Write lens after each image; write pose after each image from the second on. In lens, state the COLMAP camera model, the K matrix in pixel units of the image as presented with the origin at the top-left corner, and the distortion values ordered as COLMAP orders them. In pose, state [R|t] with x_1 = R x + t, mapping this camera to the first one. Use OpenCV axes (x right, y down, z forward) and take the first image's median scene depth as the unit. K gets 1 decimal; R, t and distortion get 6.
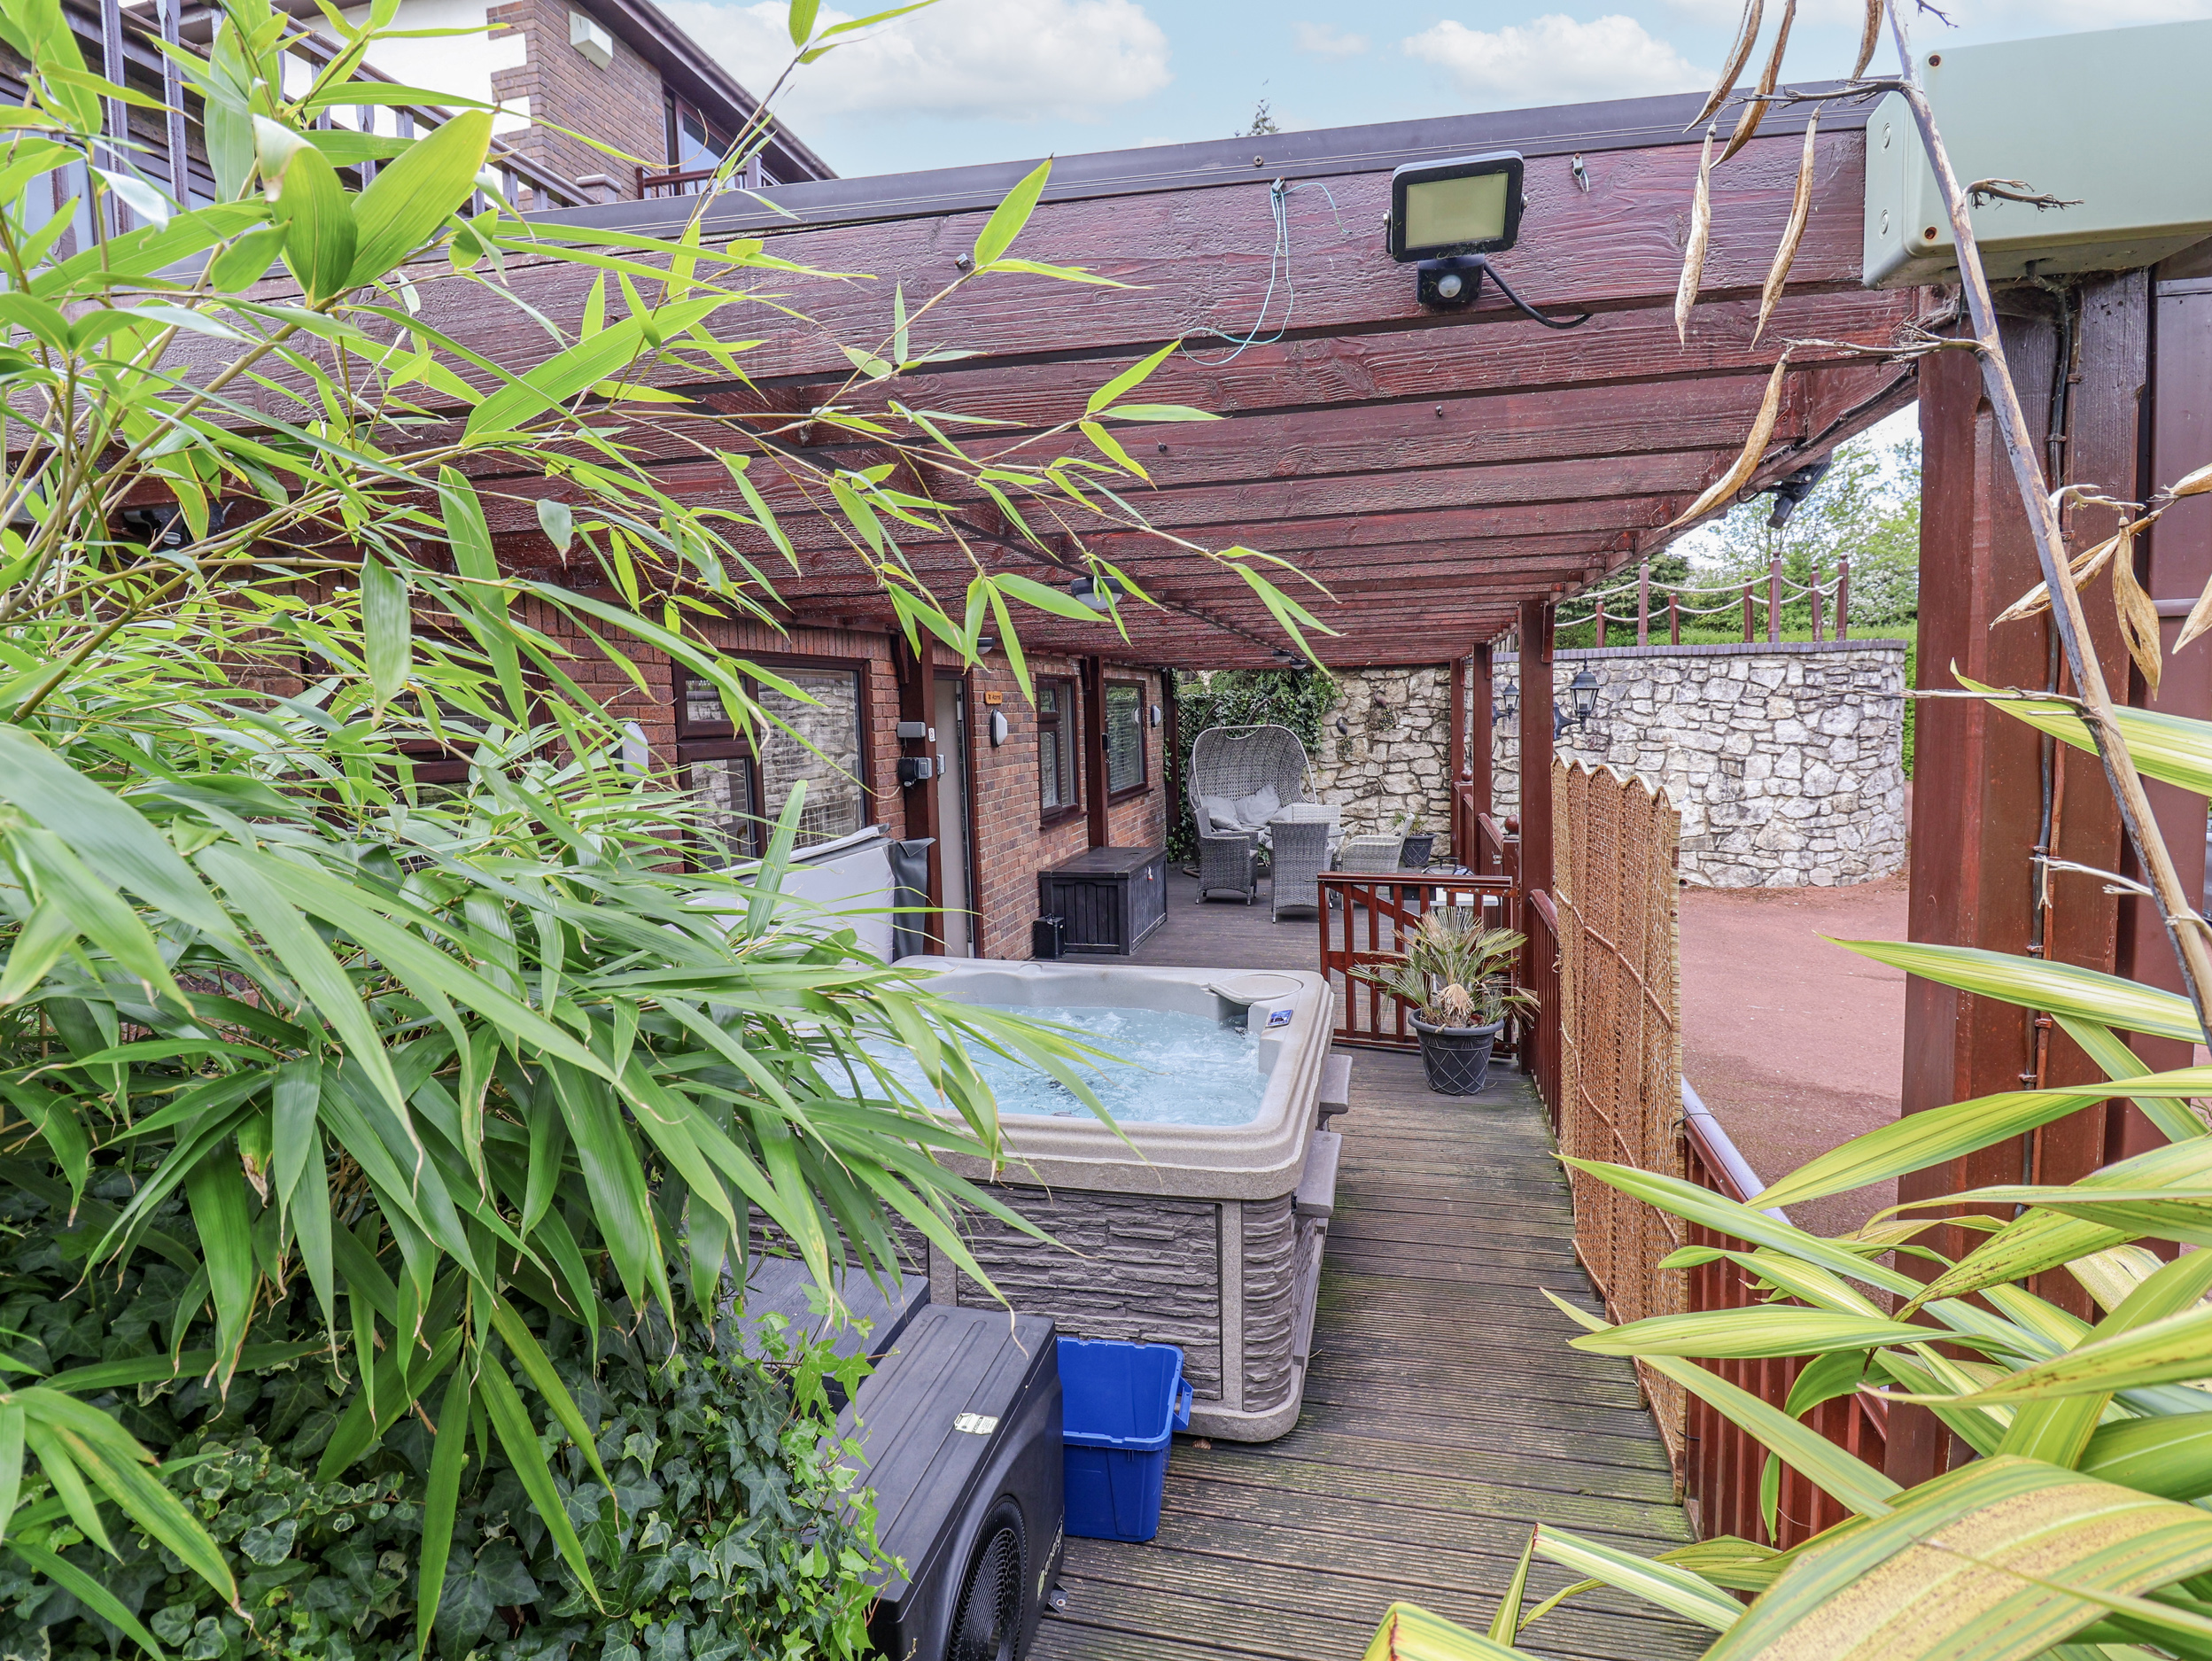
lens RADIAL K [[1164.3, 0, 1106.0], [0, 1164.3, 830.5], [0, 0, 1]] dist [0.003698, -0.015063]
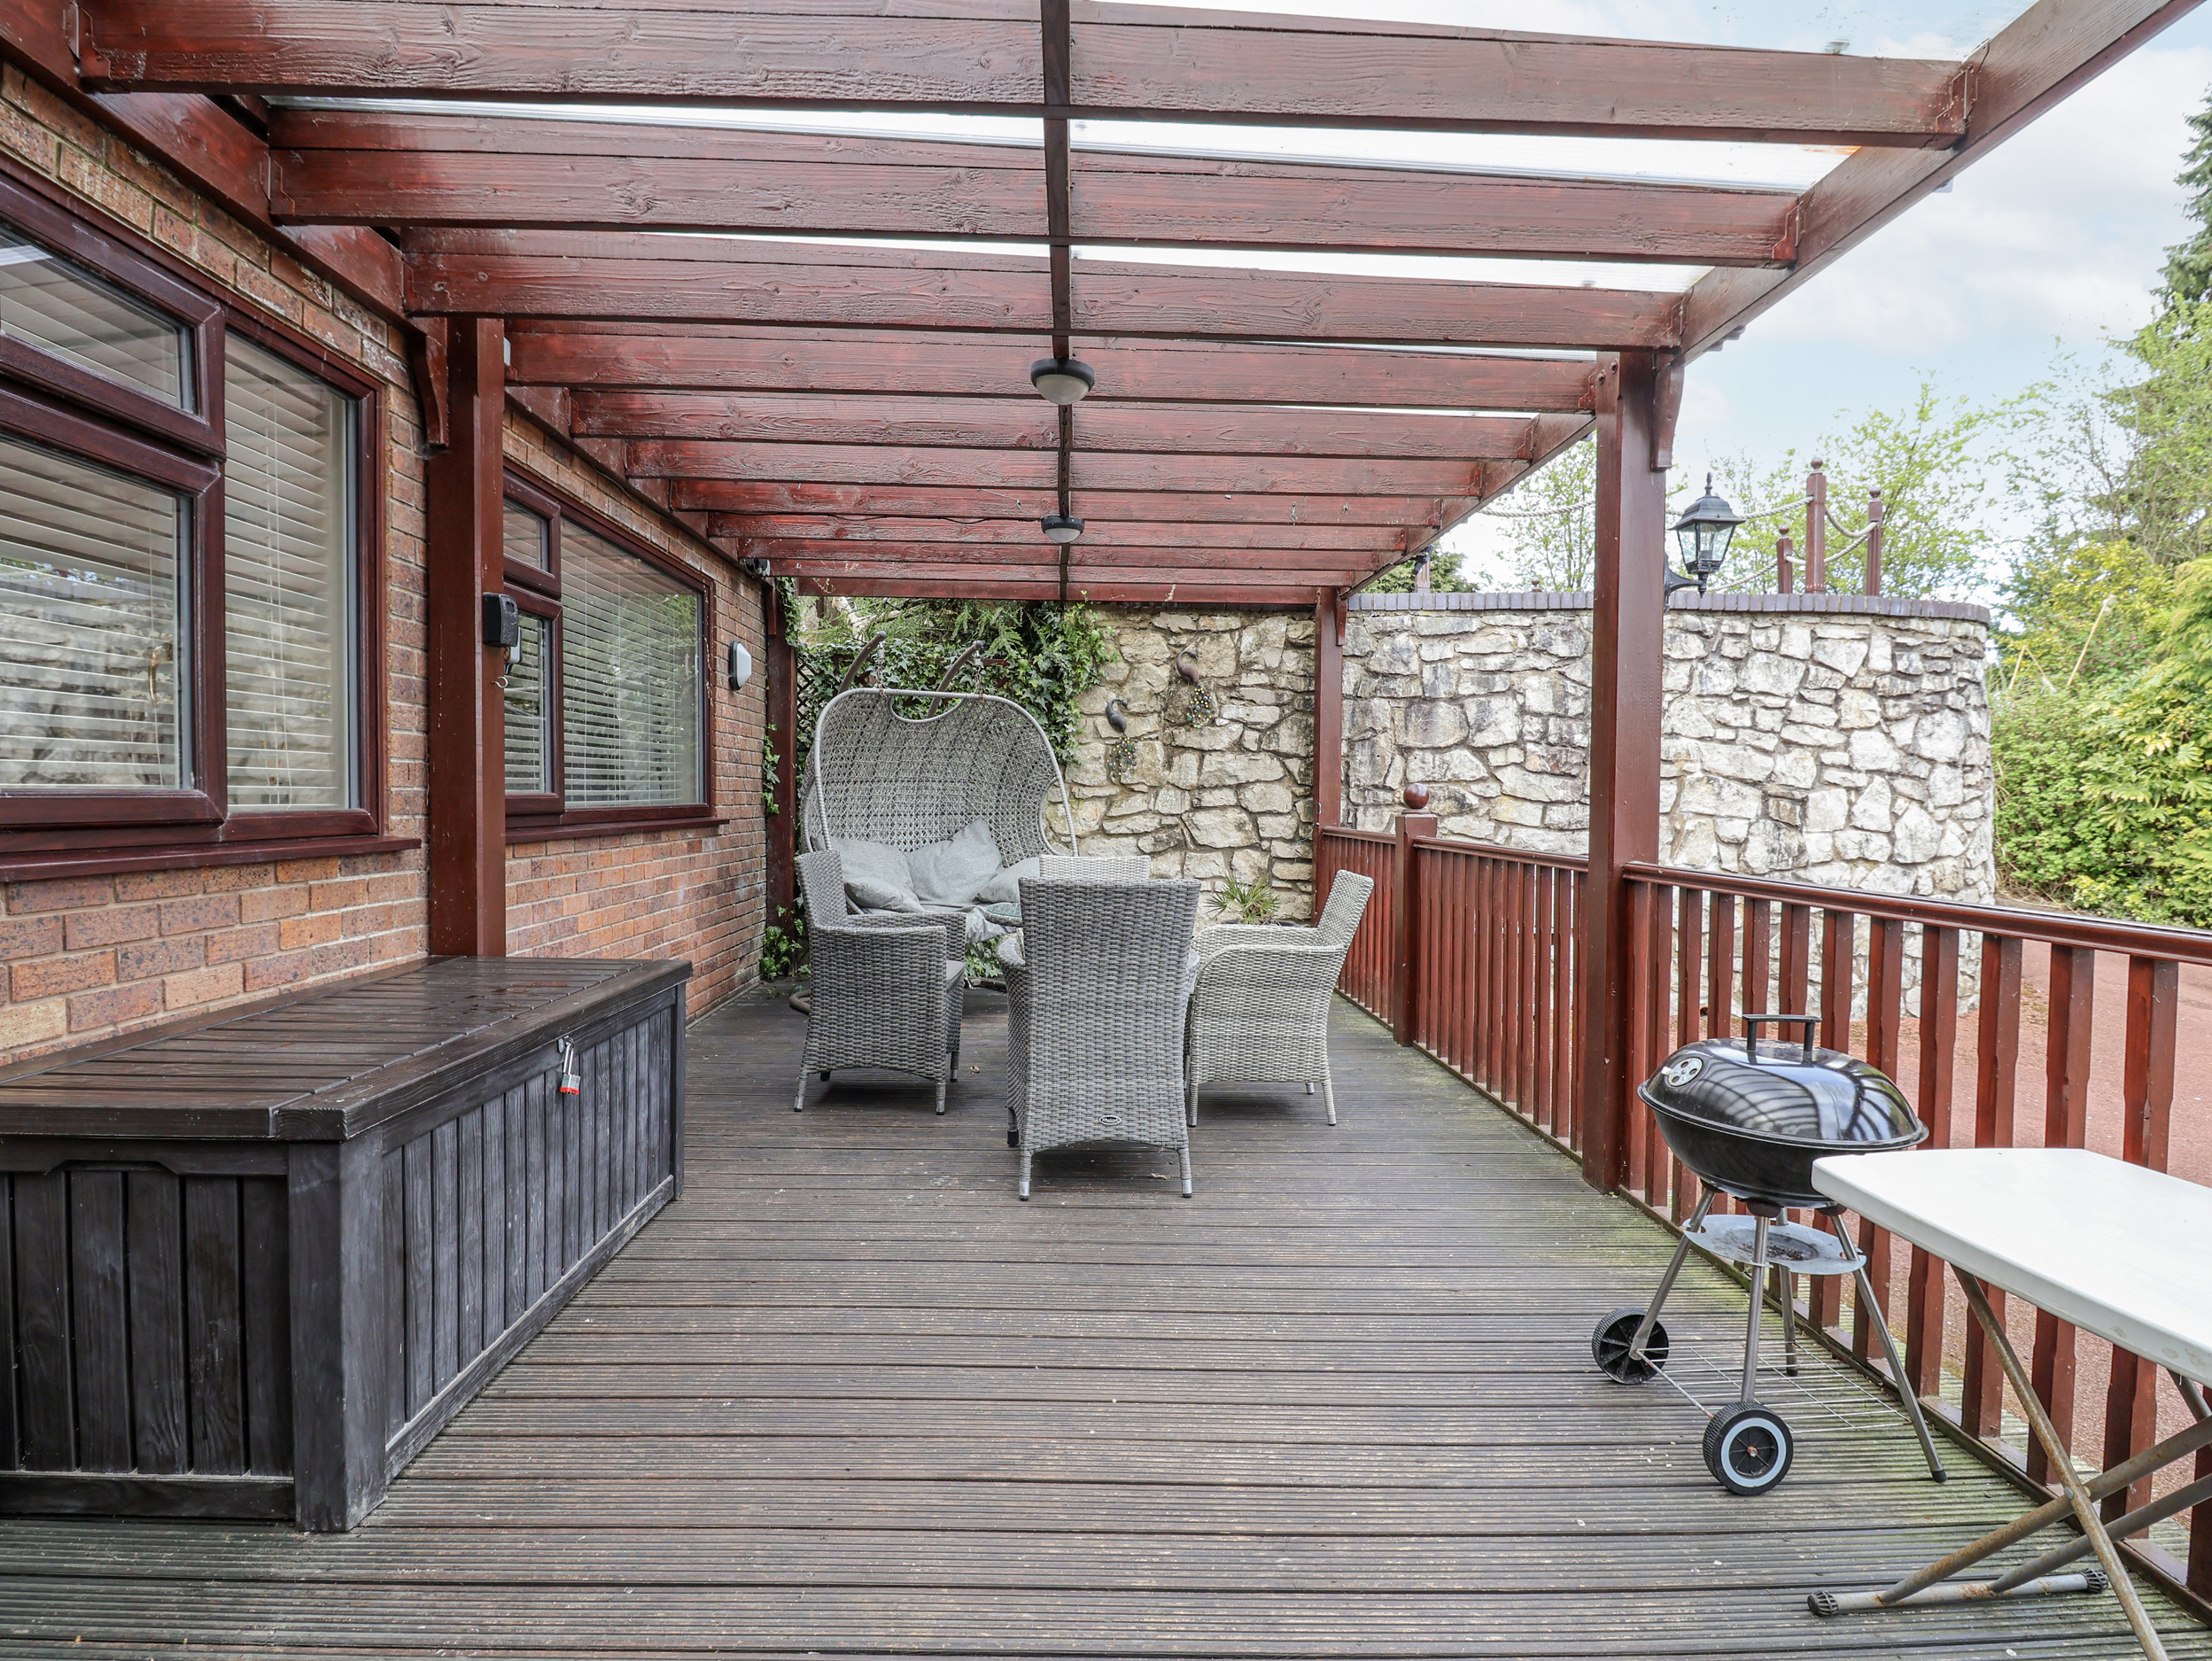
lens RADIAL K [[1164.3, 0, 1106.0], [0, 1164.3, 830.5], [0, 0, 1]] dist [0.003698, -0.015063]
pose [[0.961392, 0.028507, 0.273703, 0.060181], [-0.006788, 0.996774, -0.079972, 0.003777], [-0.275100, 0.075026, 0.958484, 0.541515]]
